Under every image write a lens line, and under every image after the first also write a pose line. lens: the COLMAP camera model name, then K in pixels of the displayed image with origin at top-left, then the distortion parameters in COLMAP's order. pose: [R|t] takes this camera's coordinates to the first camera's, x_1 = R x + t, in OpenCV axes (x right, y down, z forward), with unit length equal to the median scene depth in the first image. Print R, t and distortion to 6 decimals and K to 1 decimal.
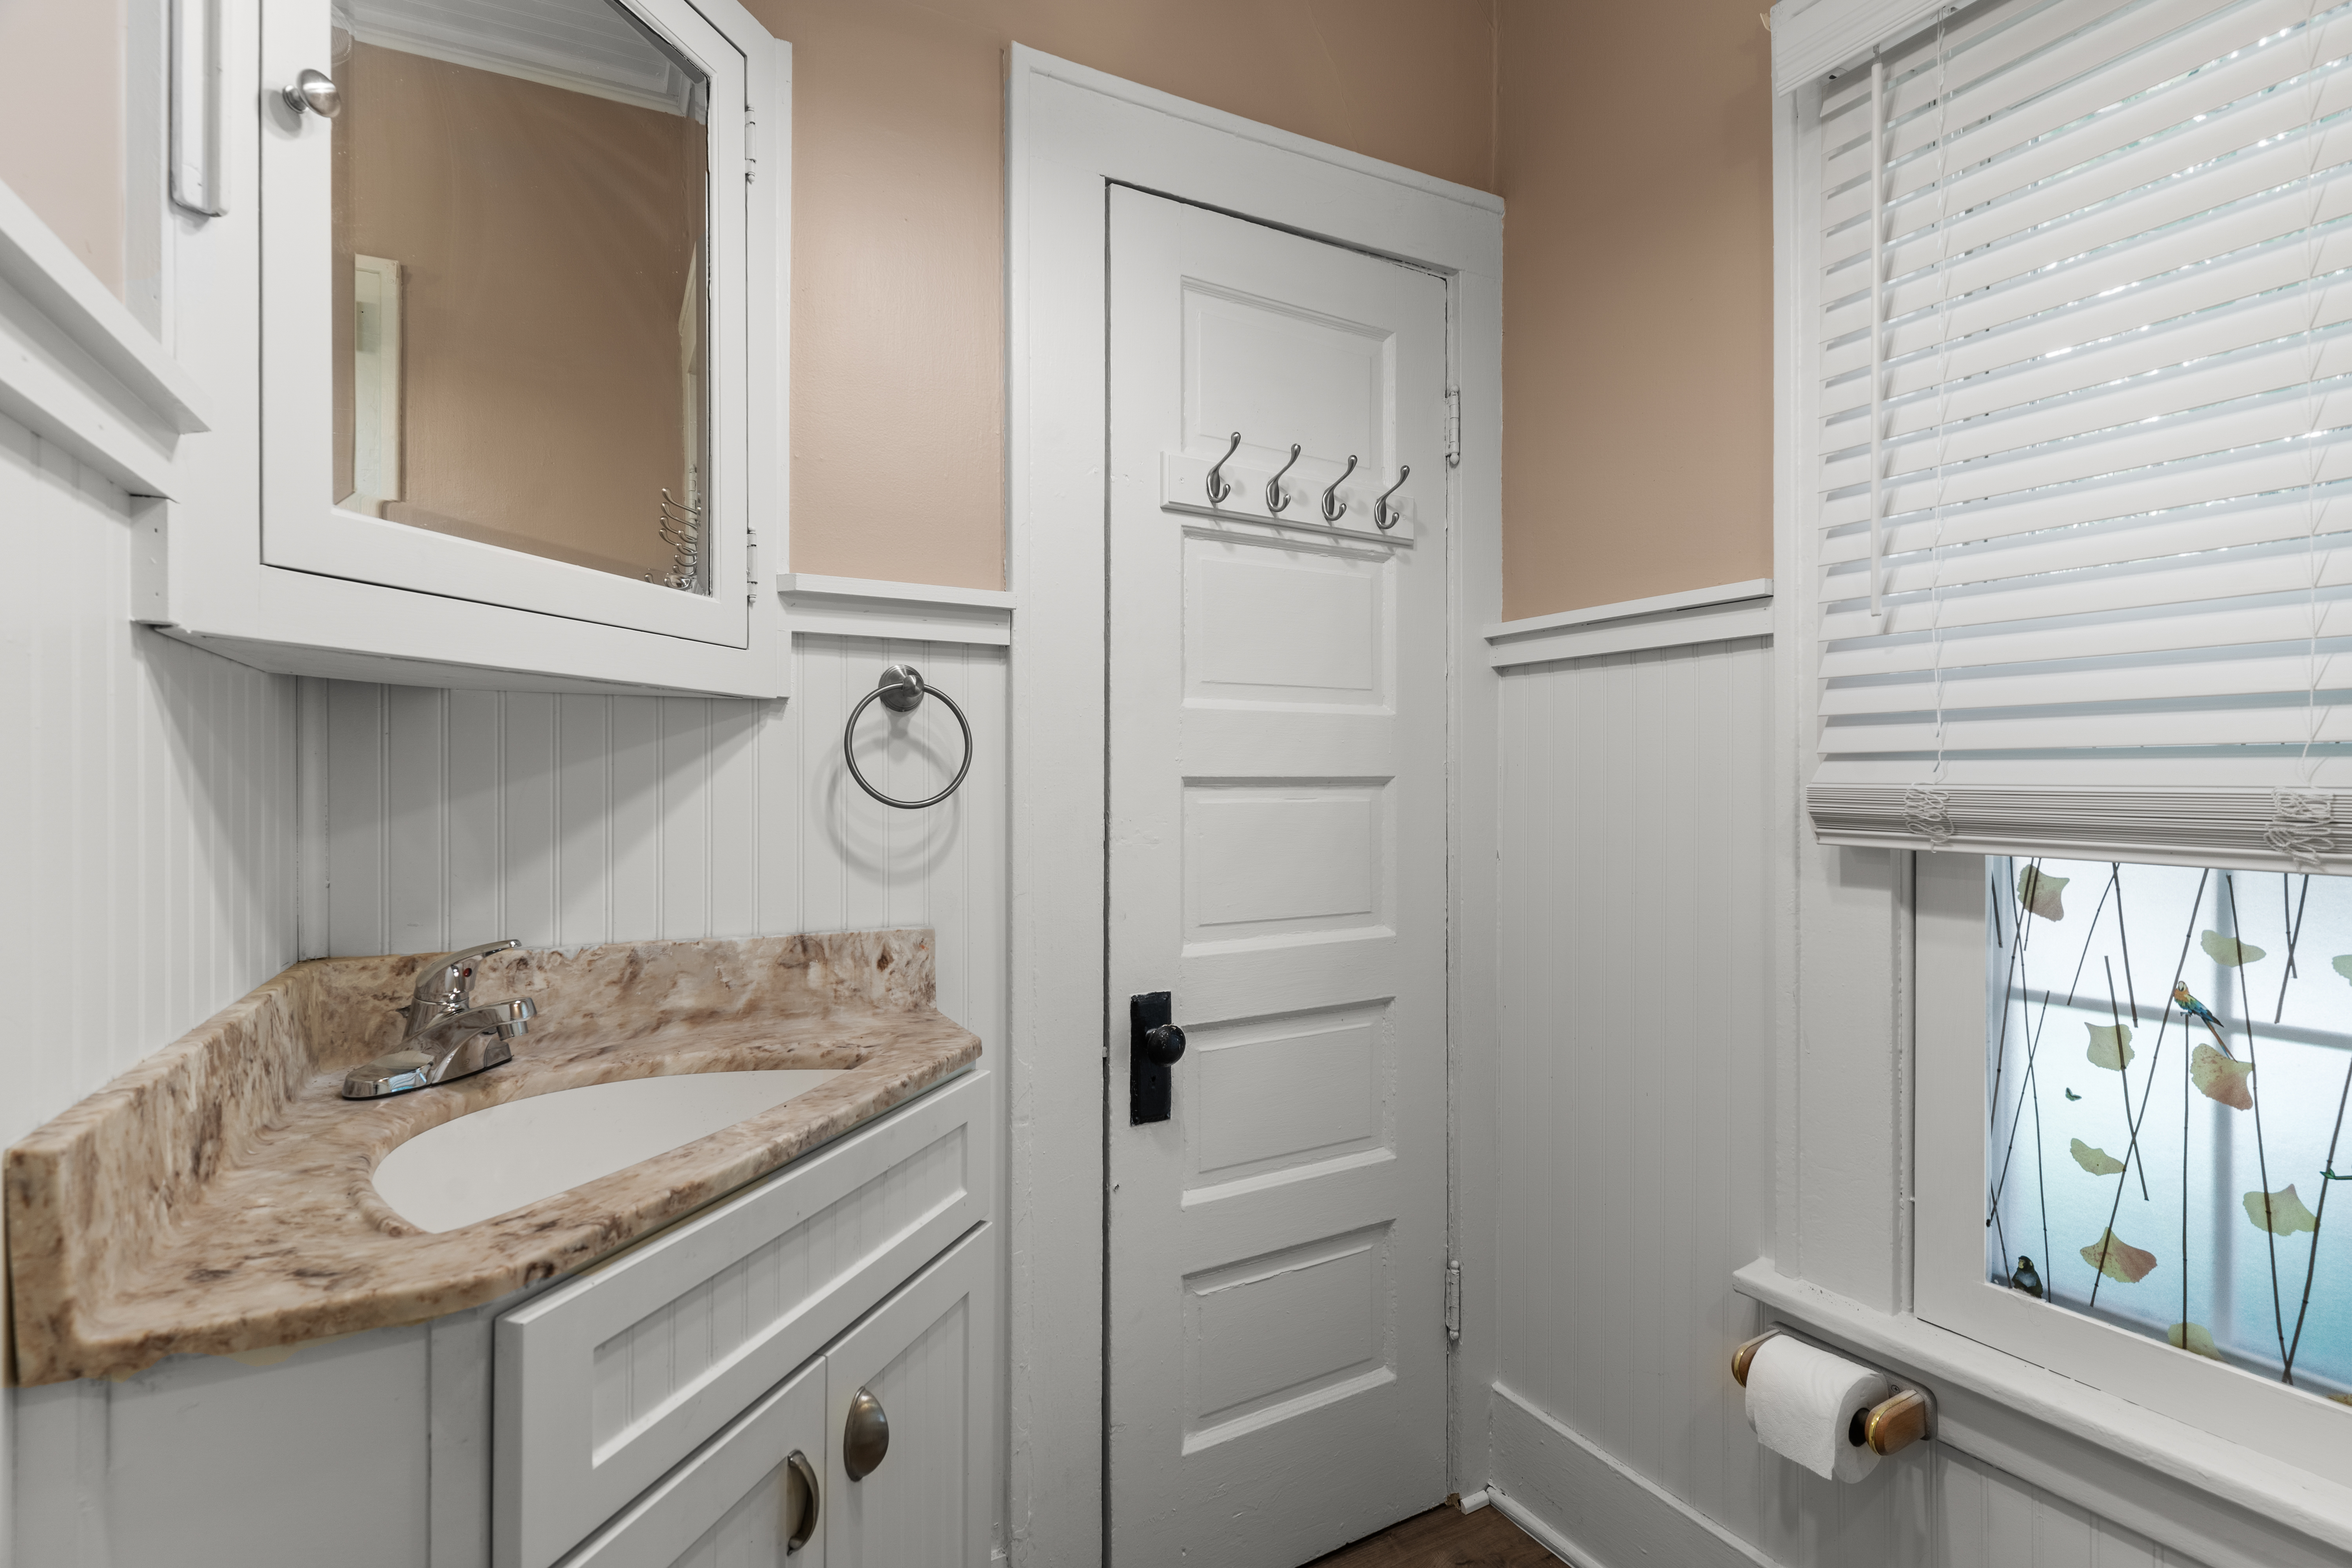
lens RADIAL K [[1135.6, 0, 1168.3], [0, 1135.6, 782.1], [0, 0, 1]] dist [0.005932, -0.000720]
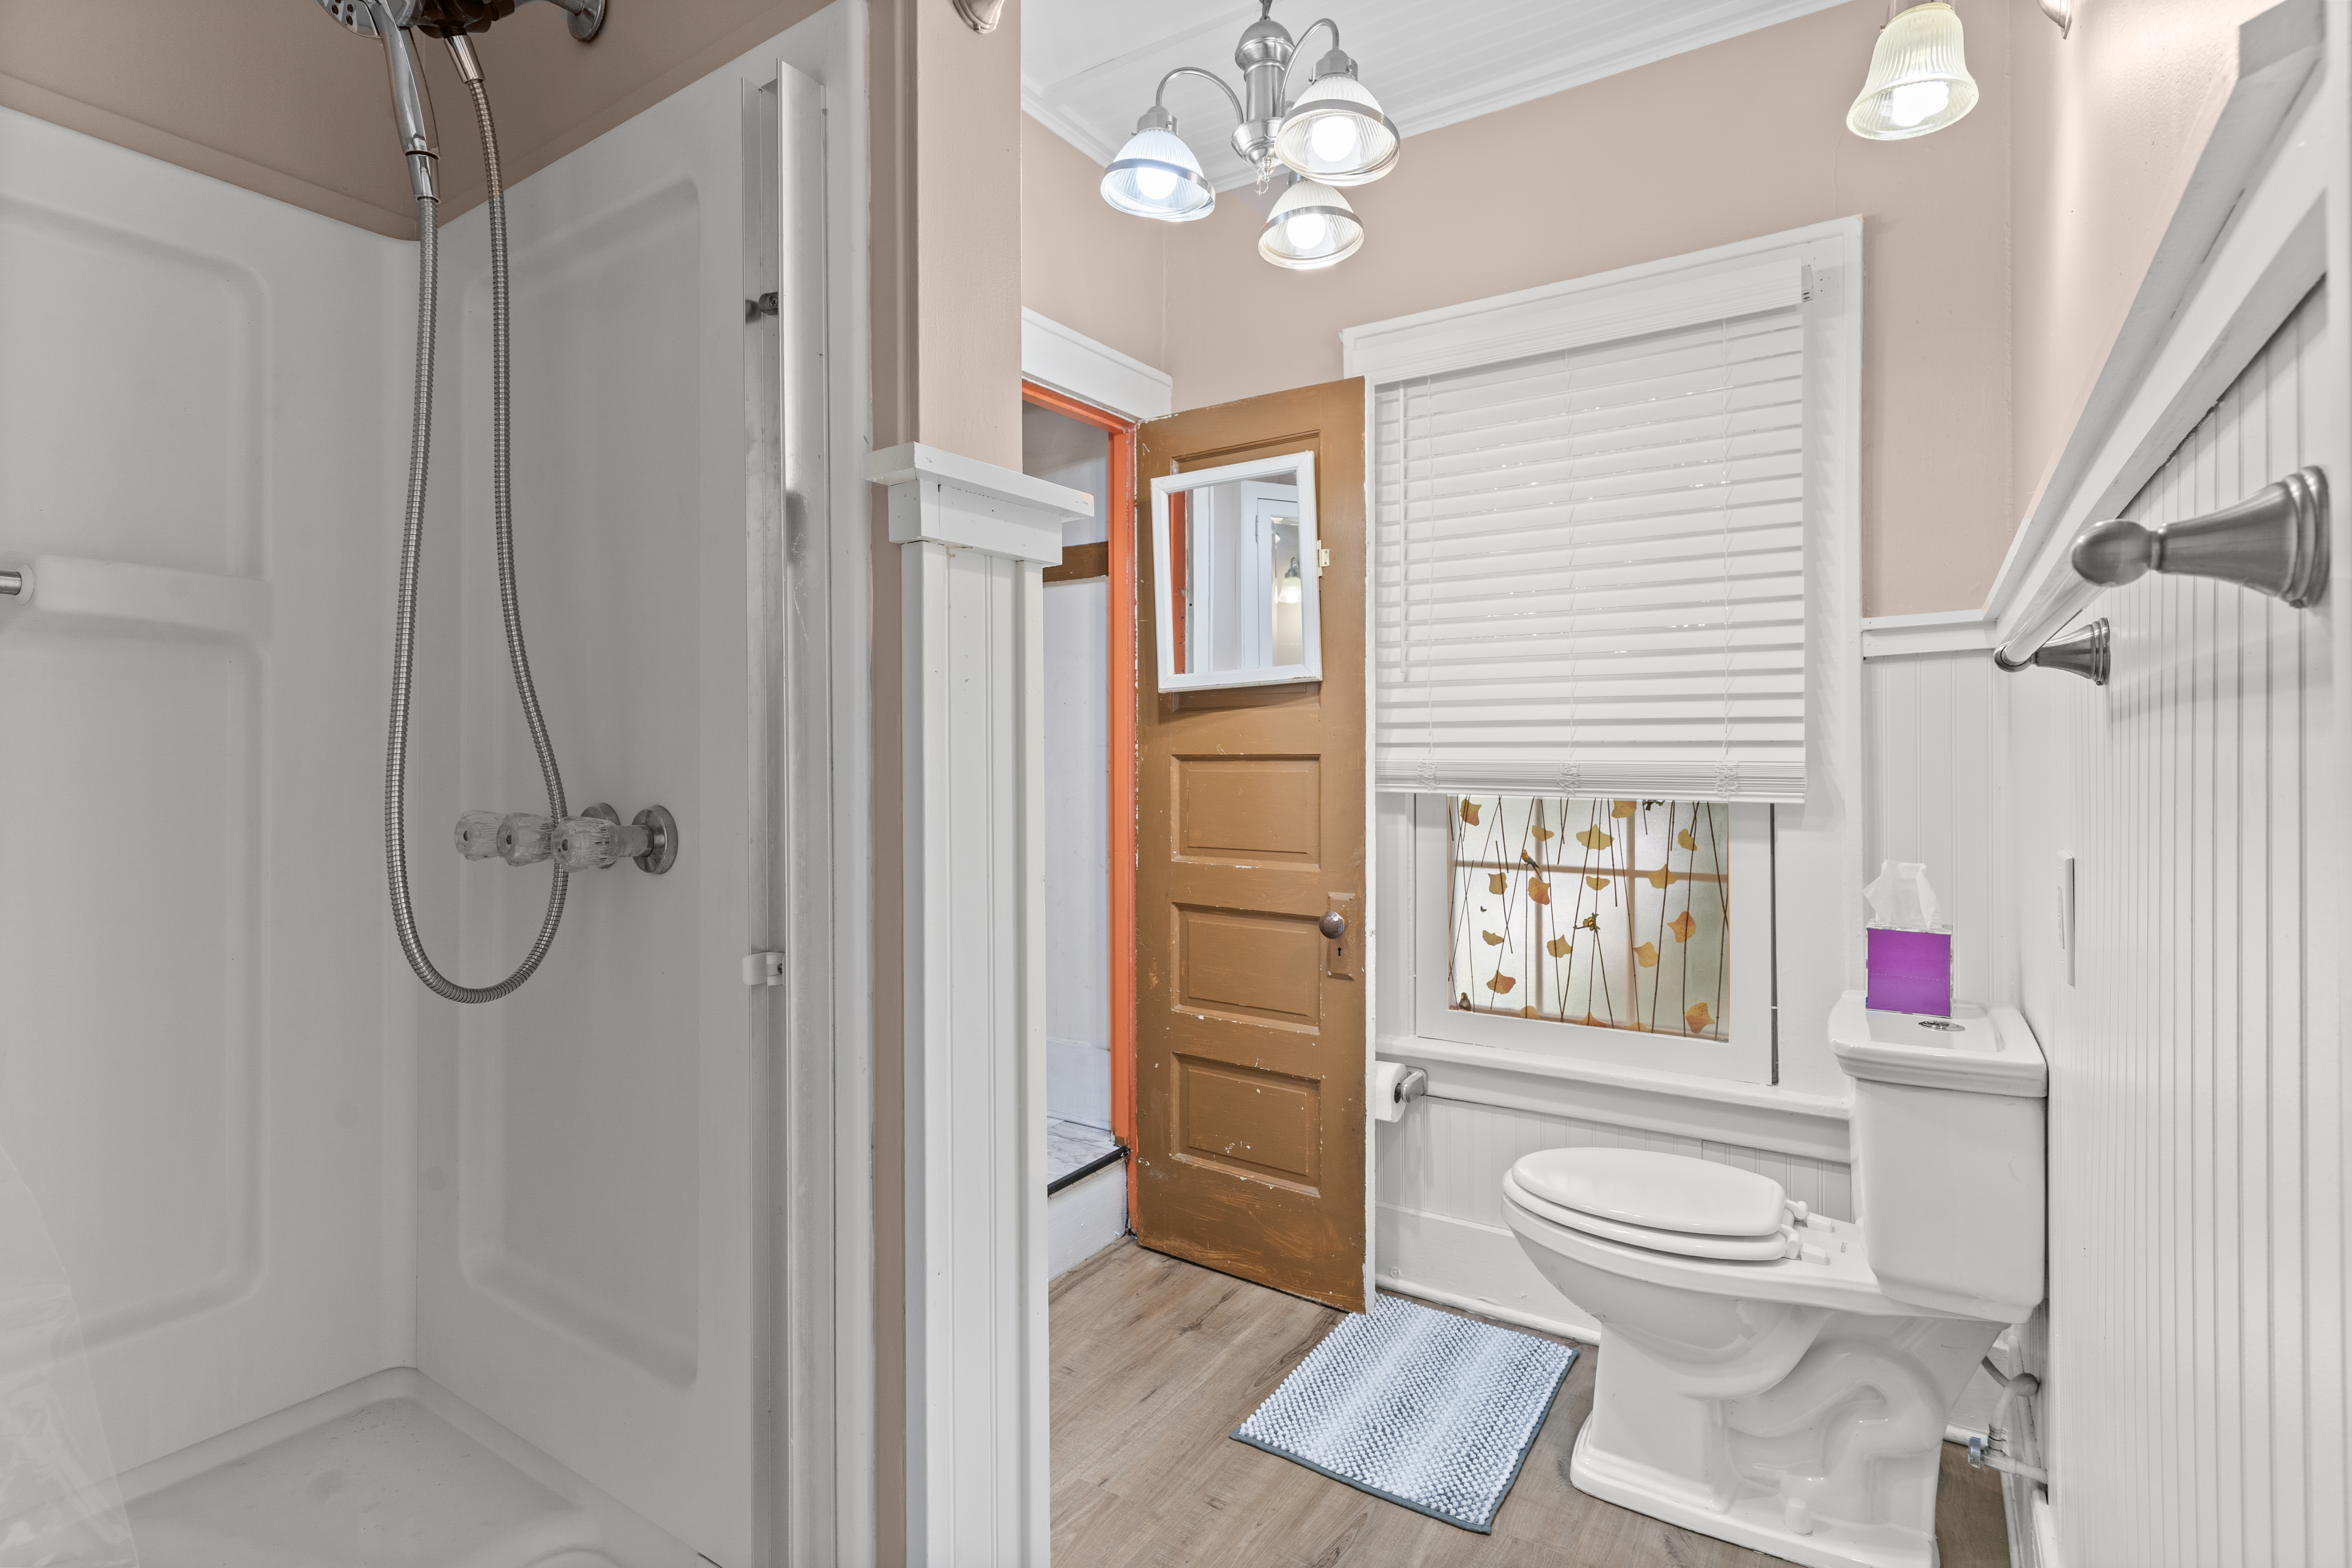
lens RADIAL K [[1135.6, 0, 1188.0], [0, 1135.6, 752.9], [0, 0, 1]] dist [0.005932, -0.000720]
pose [[0.869403, -0.000890, 0.494102, -0.701497], [0.003095, 0.999989, -0.003645, -0.003717], [-0.494093, 0.004699, 0.869396, -0.537343]]
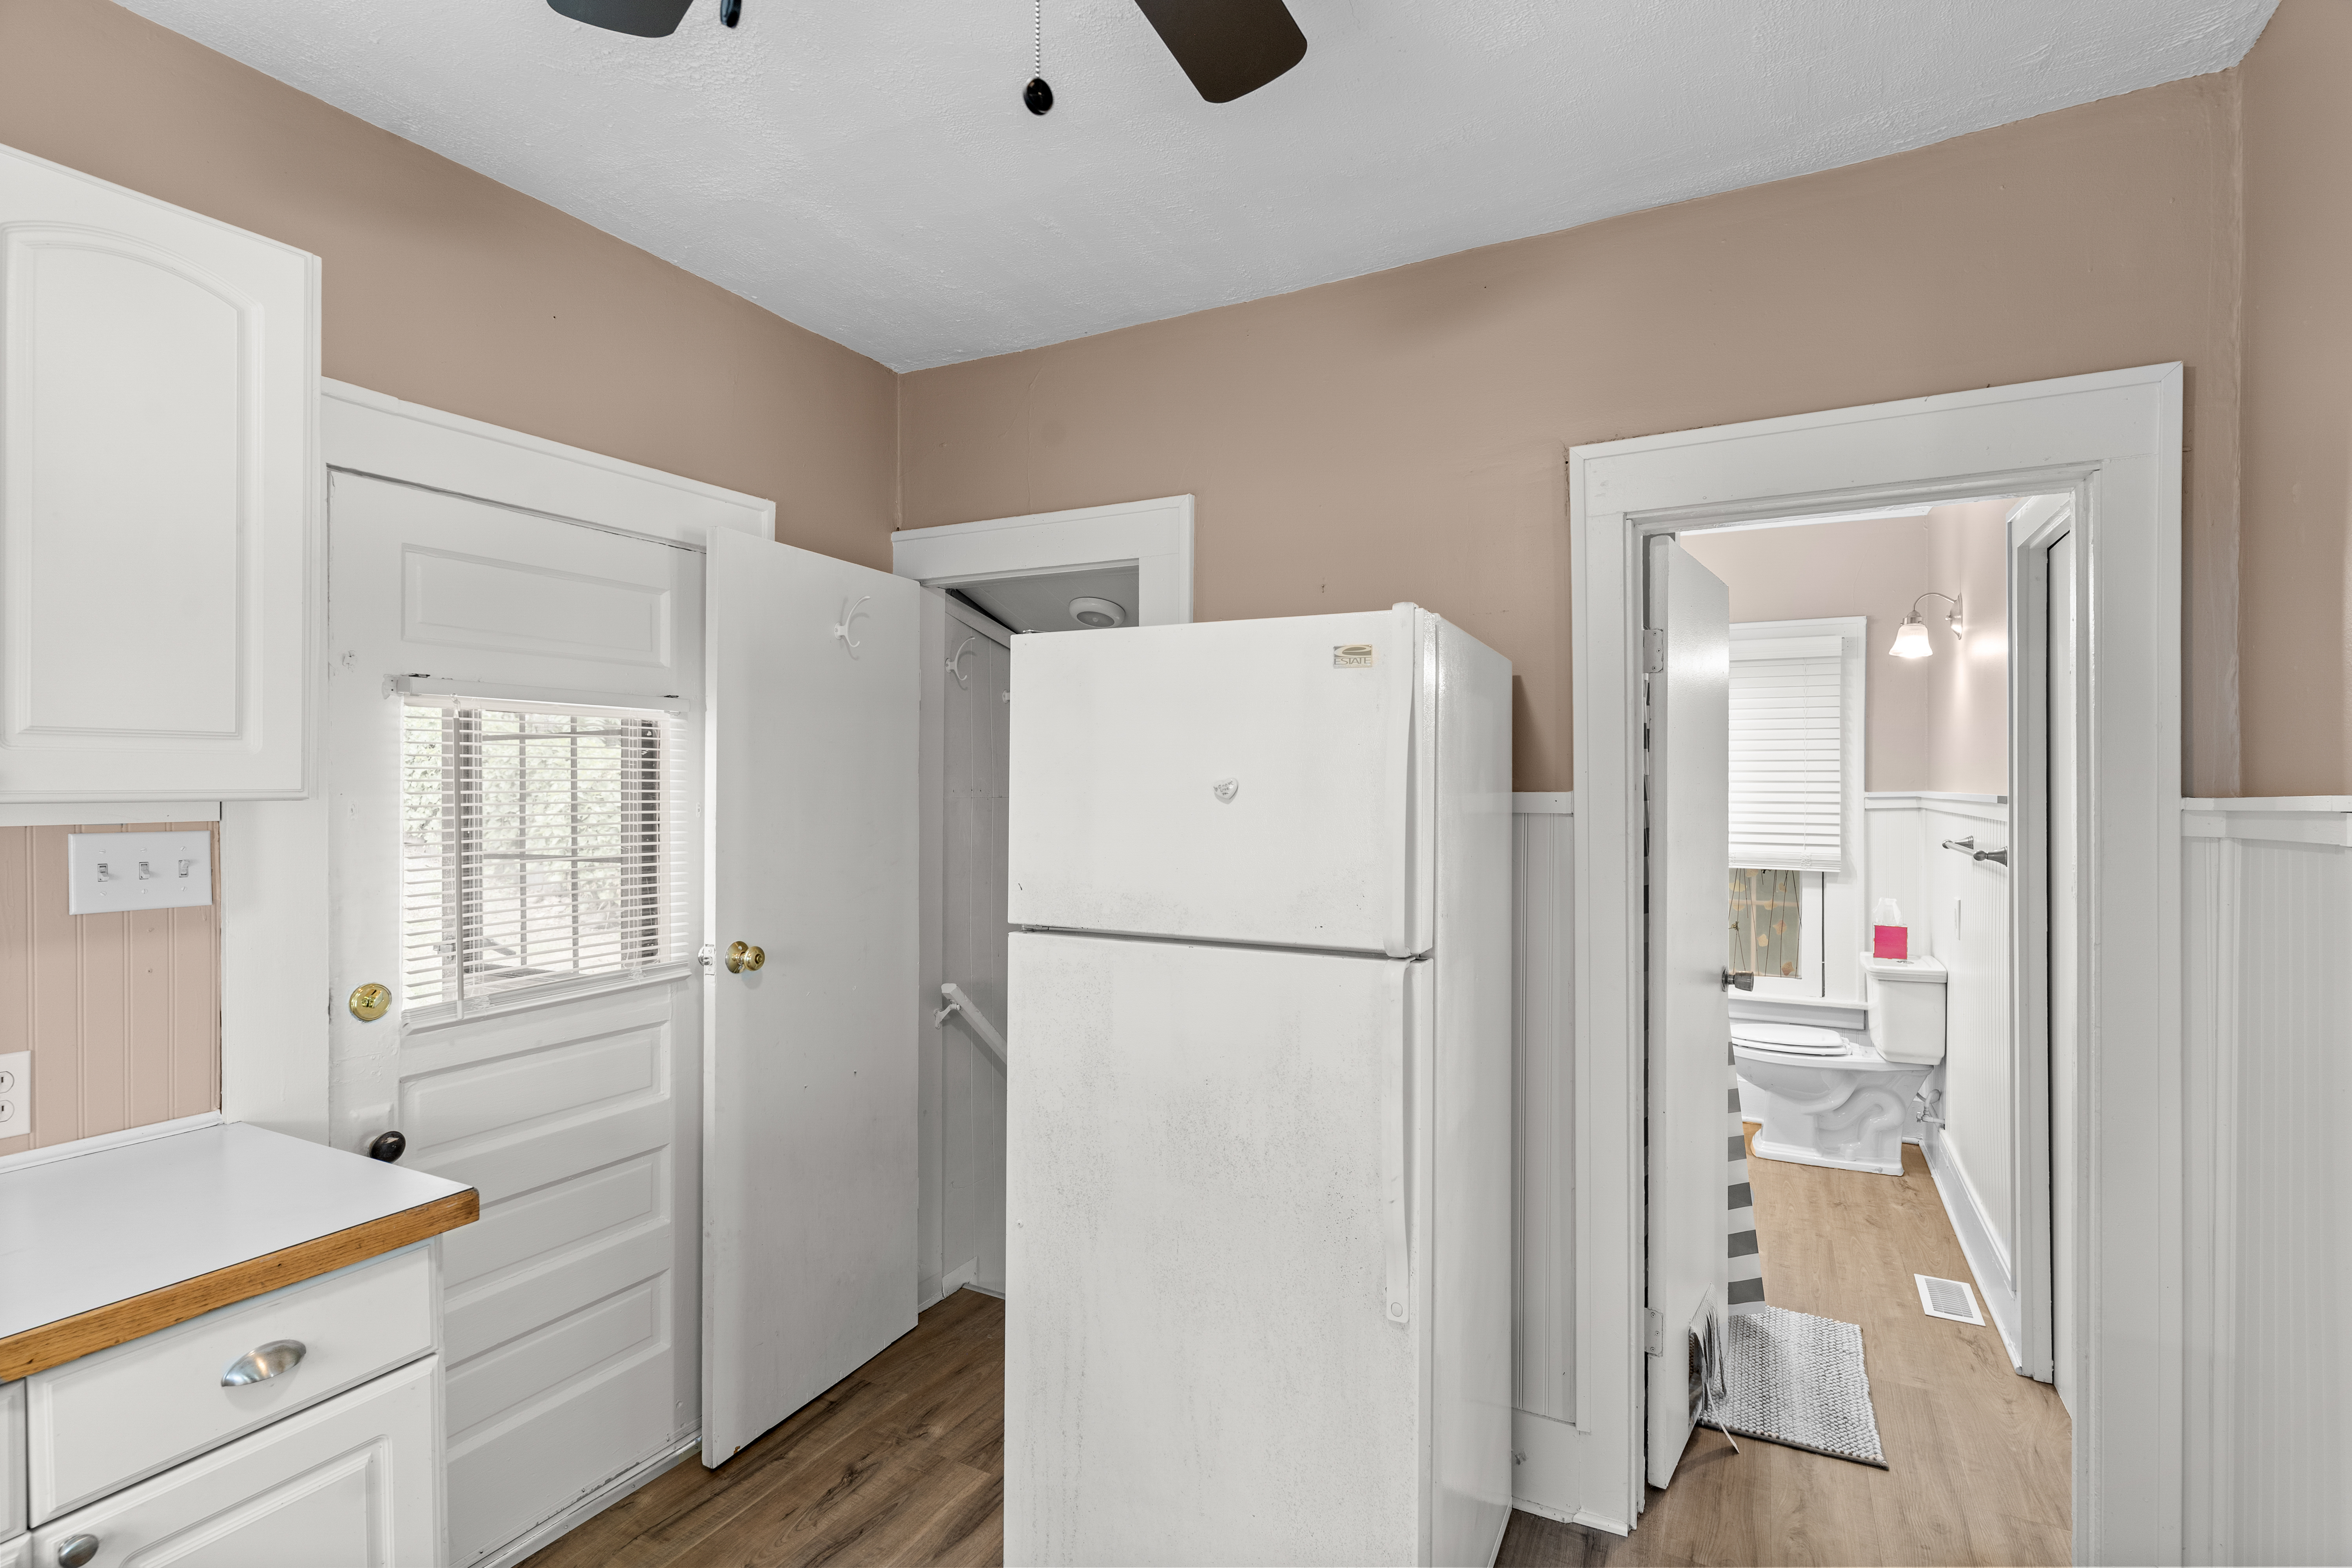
lens RADIAL K [[1135.6, 0, 1176.4], [0, 1135.6, 778.3], [0, 0, 1]] dist [0.005932, -0.000720]
pose [[0.819204, 0.002278, 0.573498, -3.327770], [-0.002939, 0.999996, 0.000225, -0.263801], [-0.573495, -0.001870, 0.819207, -1.463008]]
